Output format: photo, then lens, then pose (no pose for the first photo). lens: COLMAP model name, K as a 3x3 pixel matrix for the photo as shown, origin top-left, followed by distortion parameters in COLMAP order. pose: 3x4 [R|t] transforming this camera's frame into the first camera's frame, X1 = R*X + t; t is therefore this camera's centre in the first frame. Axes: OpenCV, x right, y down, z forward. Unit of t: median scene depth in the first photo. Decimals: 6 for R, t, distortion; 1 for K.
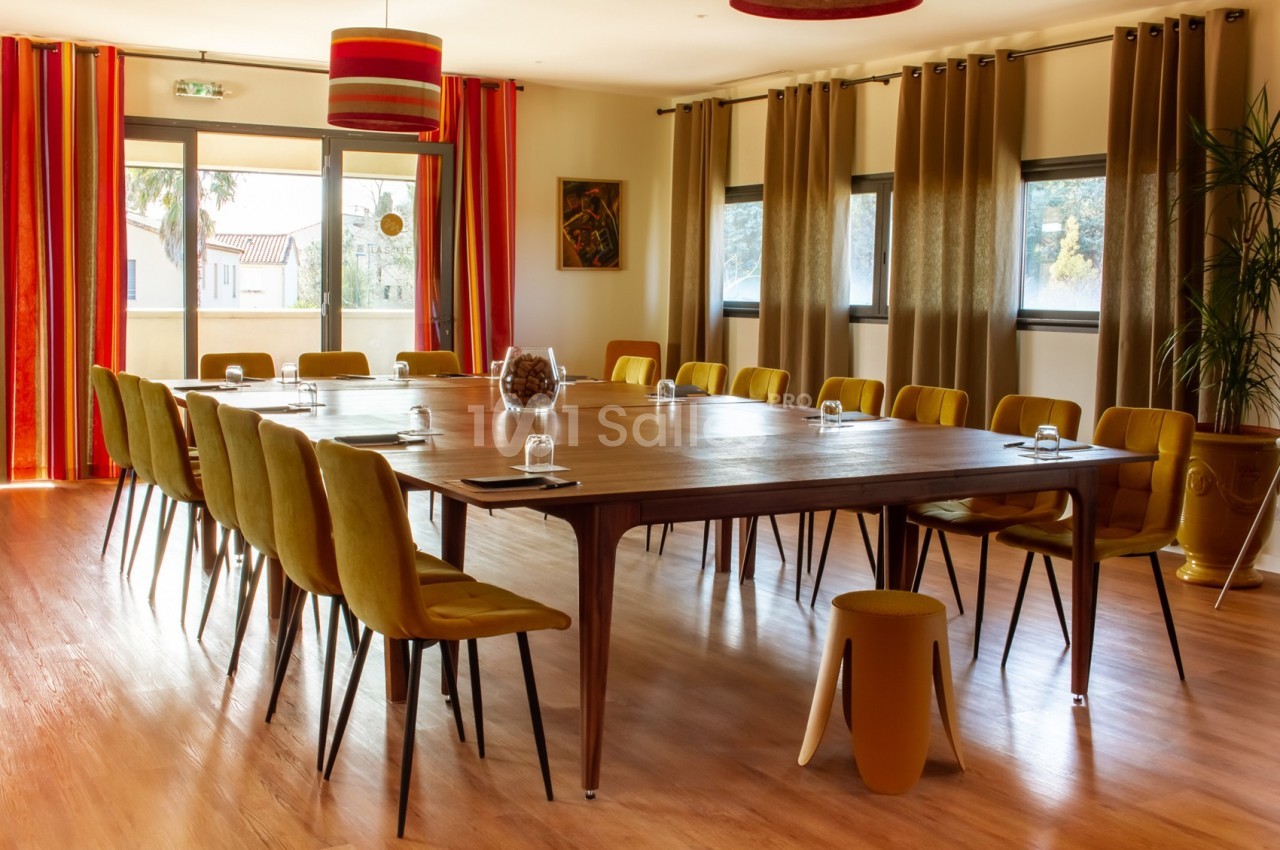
lens RADIAL K [[1415.4, 0, 638.9], [0, 1415.4, 415.4], [0, 0, 1]] dist [-0.119145, 0.116320]
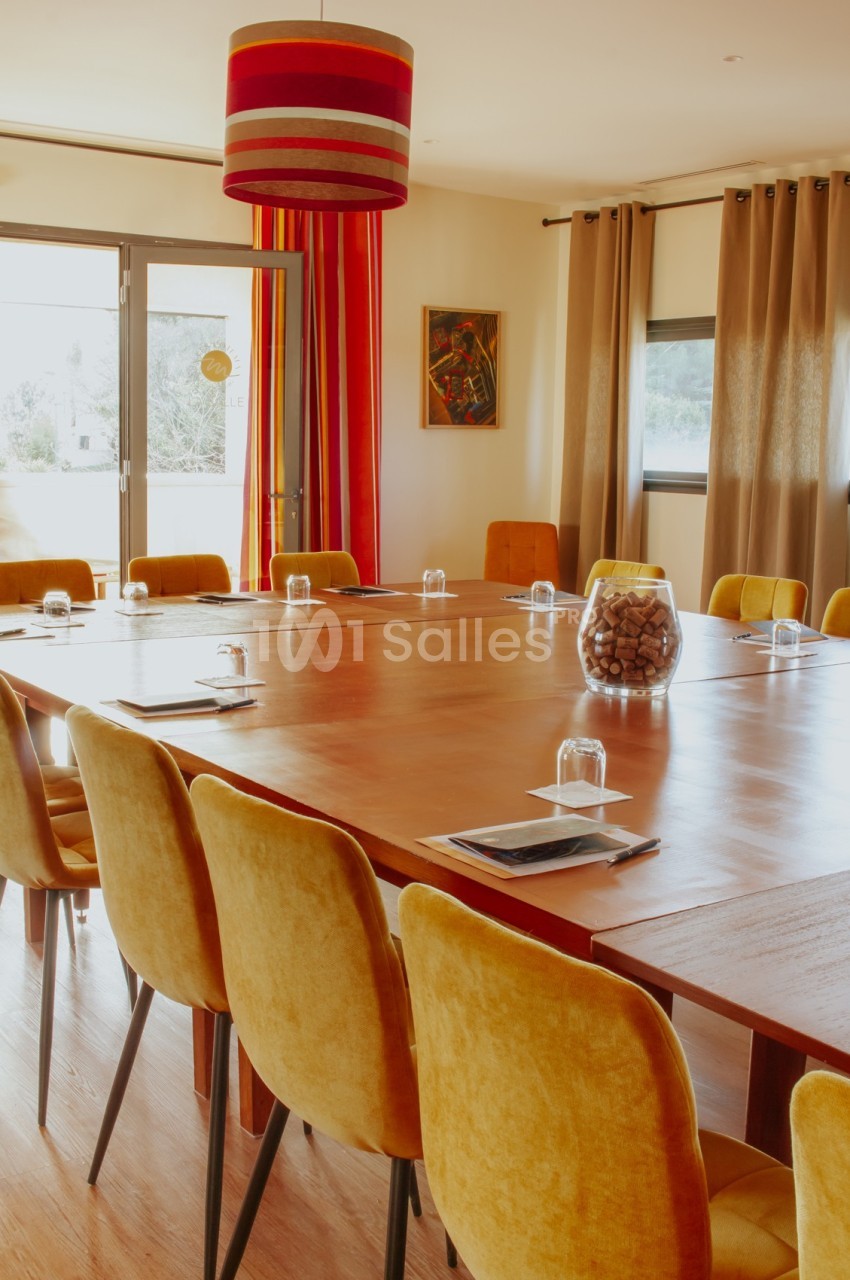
lens RADIAL K [[1415.4, 0, 425.0], [0, 1415.4, 640.0], [0, 0, 1]] dist [-0.119145, 0.116320]
pose [[0.997797, -0.007386, 0.065933, -0.131061], [0.003889, 0.998586, 0.053009, -0.036133], [-0.066232, -0.052636, 0.996415, 0.290673]]
